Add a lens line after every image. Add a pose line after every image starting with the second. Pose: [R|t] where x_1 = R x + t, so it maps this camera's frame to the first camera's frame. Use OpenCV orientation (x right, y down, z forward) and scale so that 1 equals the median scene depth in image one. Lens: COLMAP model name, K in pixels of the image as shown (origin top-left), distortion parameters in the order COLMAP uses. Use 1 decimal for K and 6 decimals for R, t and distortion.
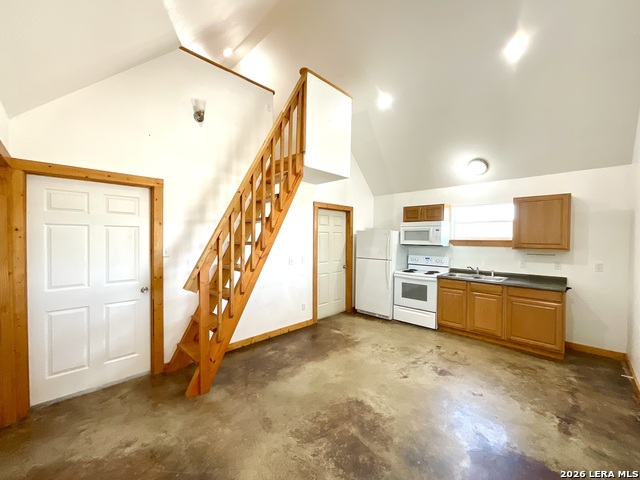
lens RADIAL K [[257.8, 0, 321.1], [0, 257.8, 241.2], [0, 0, 1]] dist [-0.002391, 0.001372]
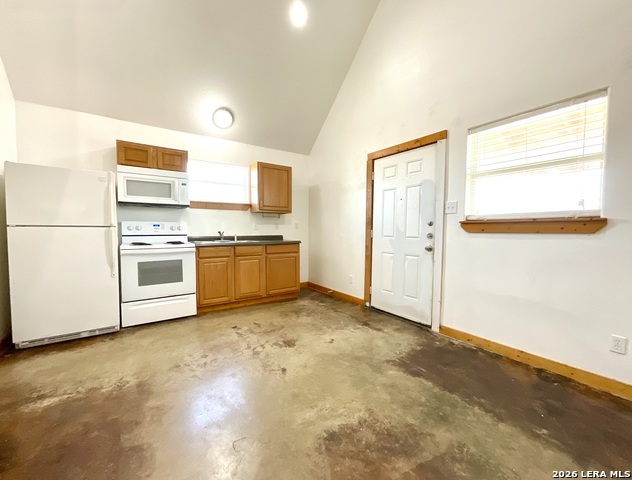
lens RADIAL K [[257.3, 0, 310.2], [0, 257.3, 242.7], [0, 0, 1]] dist [-0.000207, 0.000106]
pose [[0.196680, -0.061086, 0.978563, -0.256858], [0.006634, 0.998117, 0.060974, 0.098269], [-0.980445, -0.005501, 0.196715, 0.598767]]
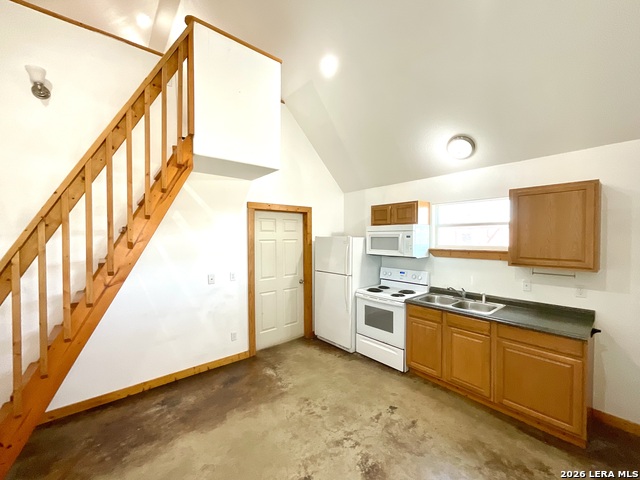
lens RADIAL K [[257.8, 0, 320.2], [0, 257.8, 240.7], [0, 0, 1]] dist [-0.002391, 0.001372]
pose [[0.995606, -0.010774, -0.093019, 0.321691], [0.010980, 0.999938, 0.001695, -0.042278], [0.092995, -0.002709, 0.995663, 0.285862]]
